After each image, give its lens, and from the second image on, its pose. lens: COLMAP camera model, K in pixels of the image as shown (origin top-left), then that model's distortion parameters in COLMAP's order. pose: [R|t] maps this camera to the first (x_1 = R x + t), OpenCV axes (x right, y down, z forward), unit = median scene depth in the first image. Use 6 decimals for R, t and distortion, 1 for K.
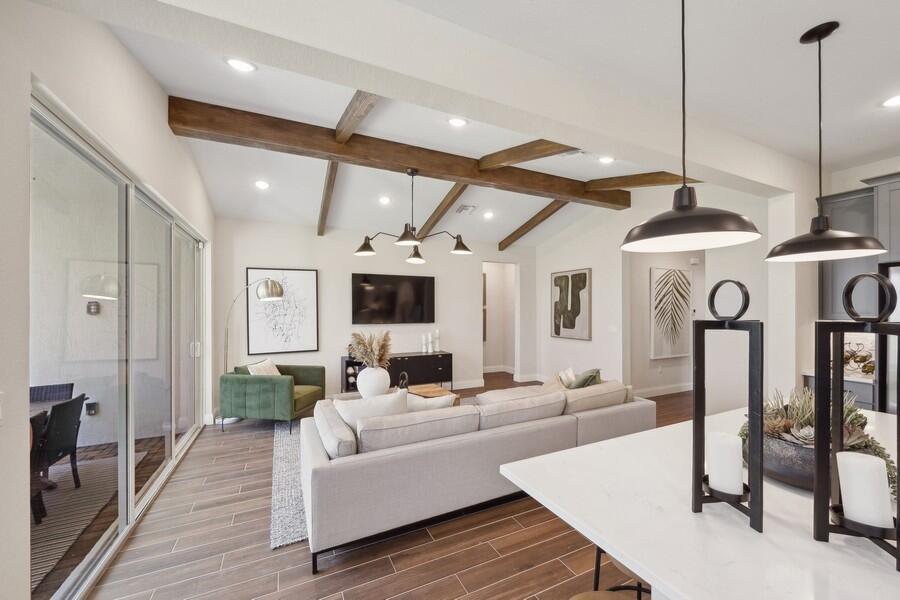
lens RADIAL K [[345.9, 0, 451.7], [0, 345.9, 308.8], [0, 0, 1]] dist [-0.000124, -0.000039]
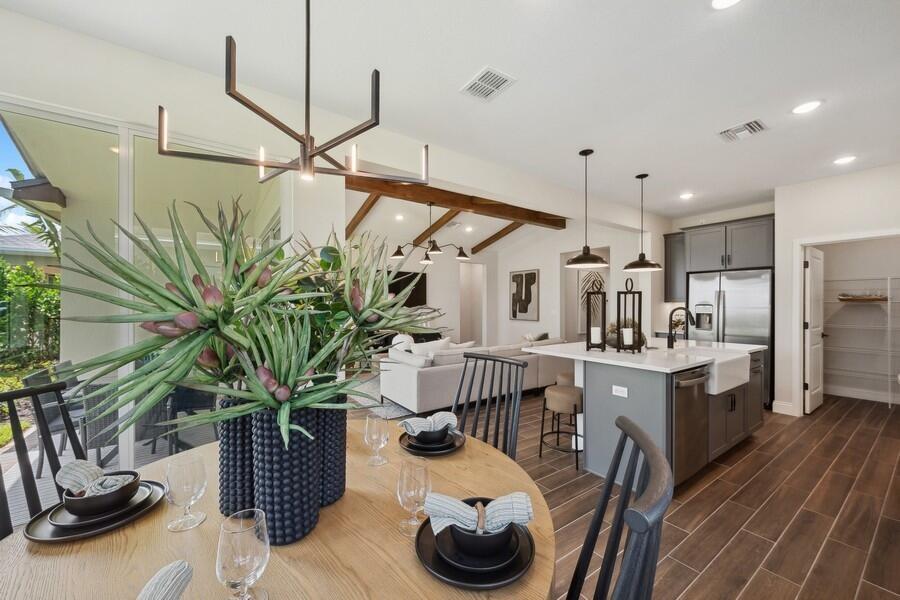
lens RADIAL K [[340.5, 0, 450.0], [0, 340.5, 300.0], [0, 0, 1]] dist [0.000107, 0.000019]
pose [[0.987812, 0.009017, 0.155390, -0.198163], [-0.007353, 0.999909, -0.011275, 0.029331], [-0.155478, 0.009994, 0.987789, -0.364468]]
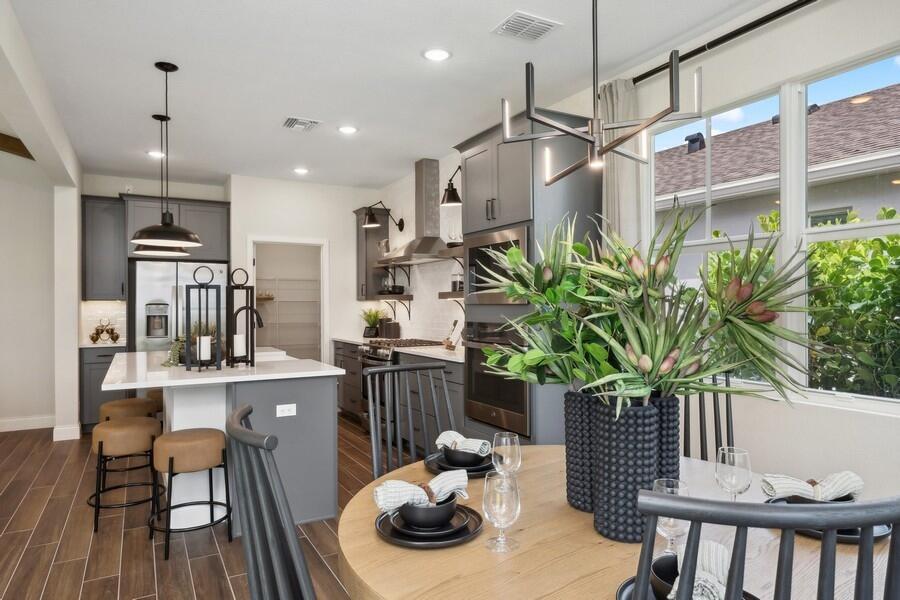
lens RADIAL K [[556.1, 0, 450.0], [0, 556.1, 300.0], [0, 0, 1]] dist [0.002065, 0.000375]
pose [[-0.063290, 0.010900, 0.997936, -0.545420], [0.002745, 0.999938, -0.010748, 0.032227], [-0.997991, 0.002059, -0.063316, -0.063835]]
